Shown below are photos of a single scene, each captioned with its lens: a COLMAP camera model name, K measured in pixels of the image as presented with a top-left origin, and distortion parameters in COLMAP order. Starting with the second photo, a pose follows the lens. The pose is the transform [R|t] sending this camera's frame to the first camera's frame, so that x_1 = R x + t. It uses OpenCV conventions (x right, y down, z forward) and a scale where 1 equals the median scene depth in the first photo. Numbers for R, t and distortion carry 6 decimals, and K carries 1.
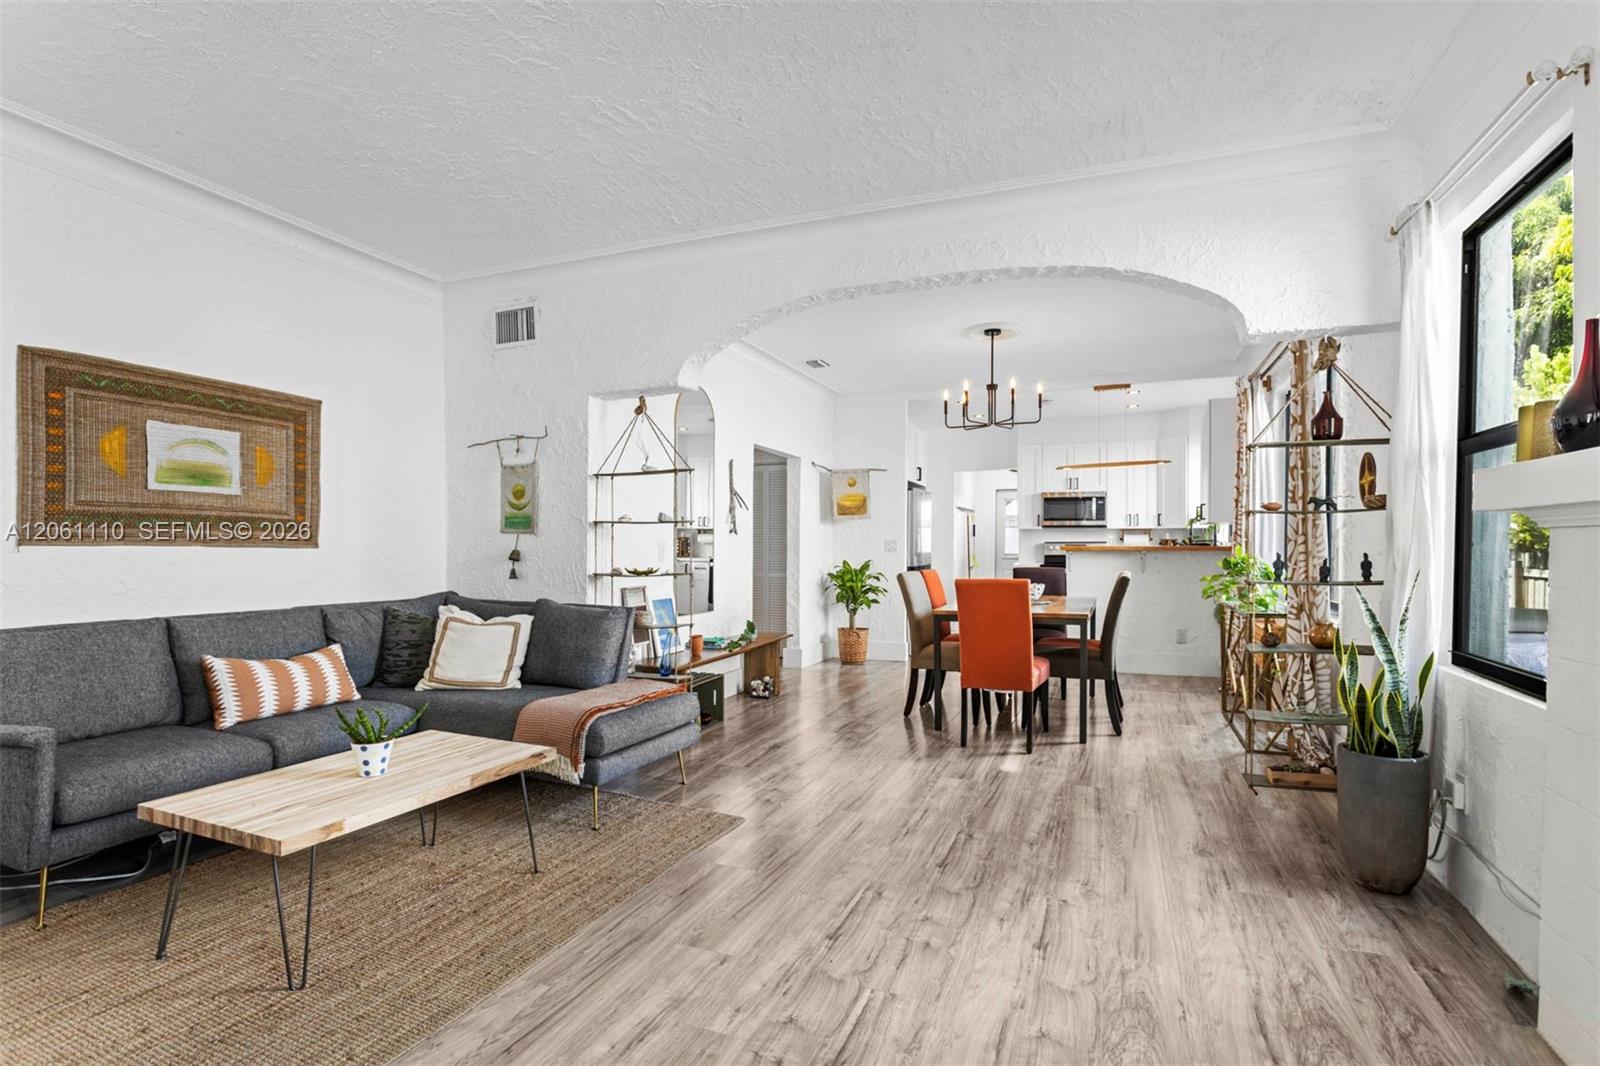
lens RADIAL K [[770.6, 0, 805.6], [0, 770.6, 543.6], [0, 0, 1]] dist [-0.015385, 0.005420]
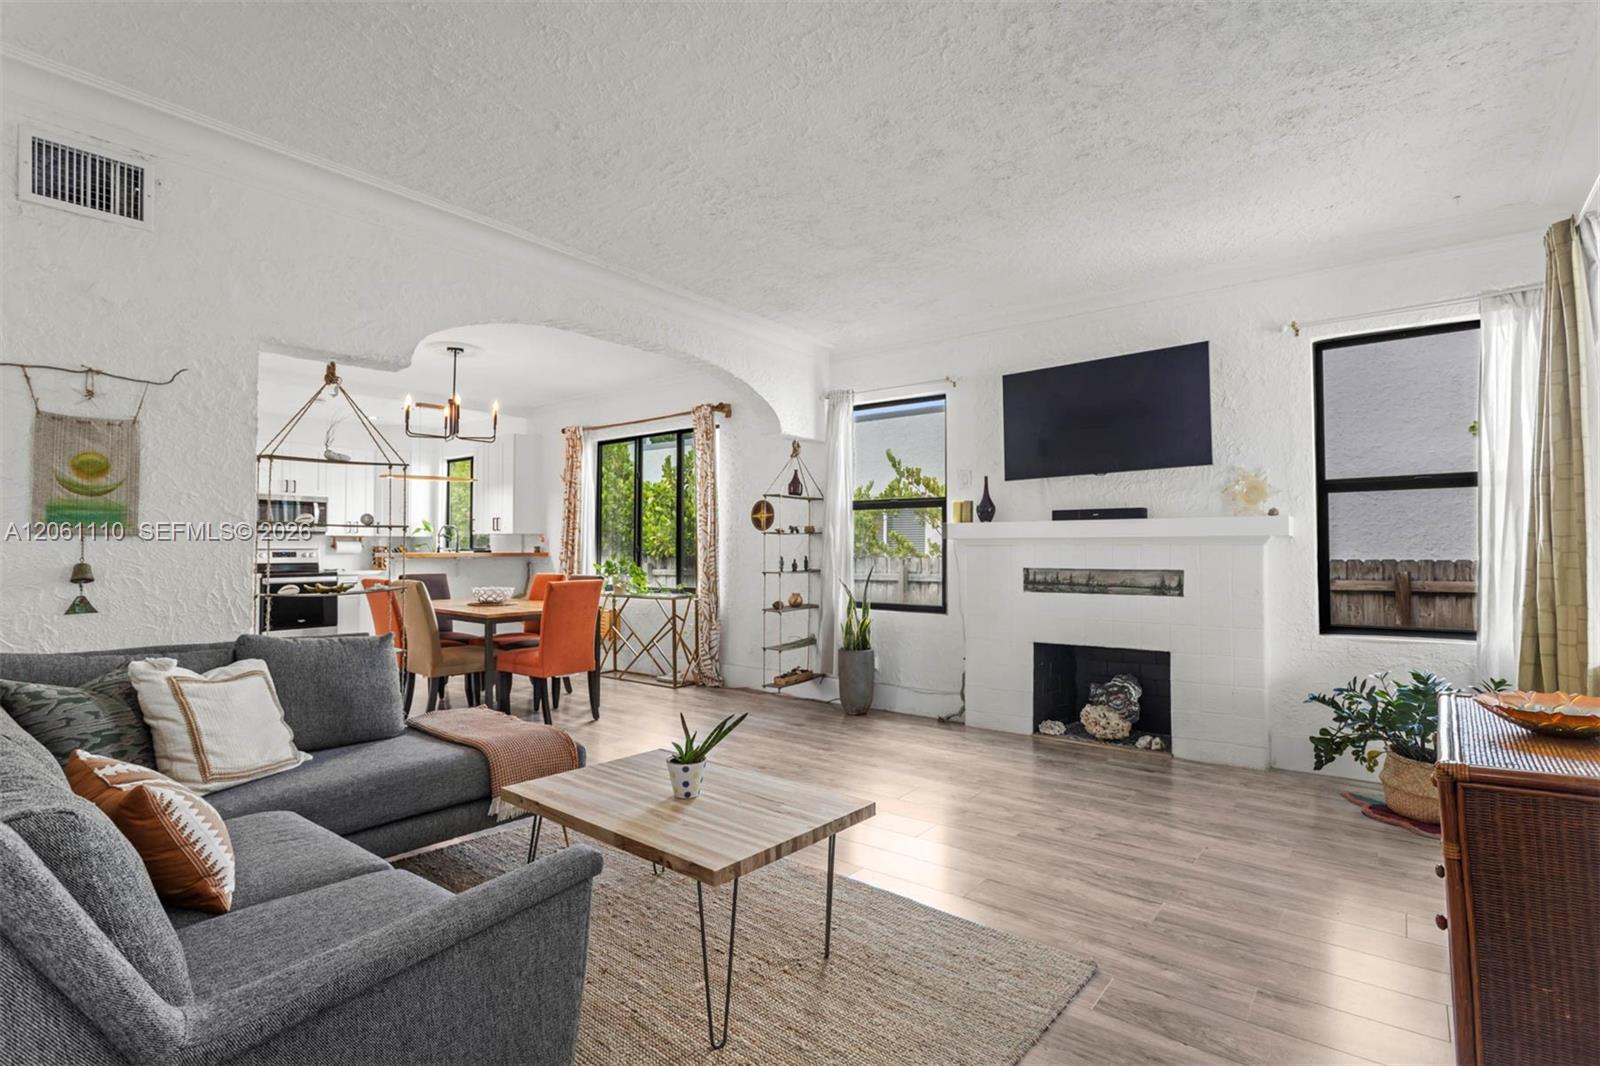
lens RADIAL K [[770.6, 0, 786.8], [0, 770.6, 535.7], [0, 0, 1]] dist [-0.015385, 0.005420]
pose [[0.292331, 0.017175, 0.956163, -0.478613], [0.000509, 0.999836, -0.018115, -0.001408], [-0.956317, 0.005783, 0.292274, 0.199235]]
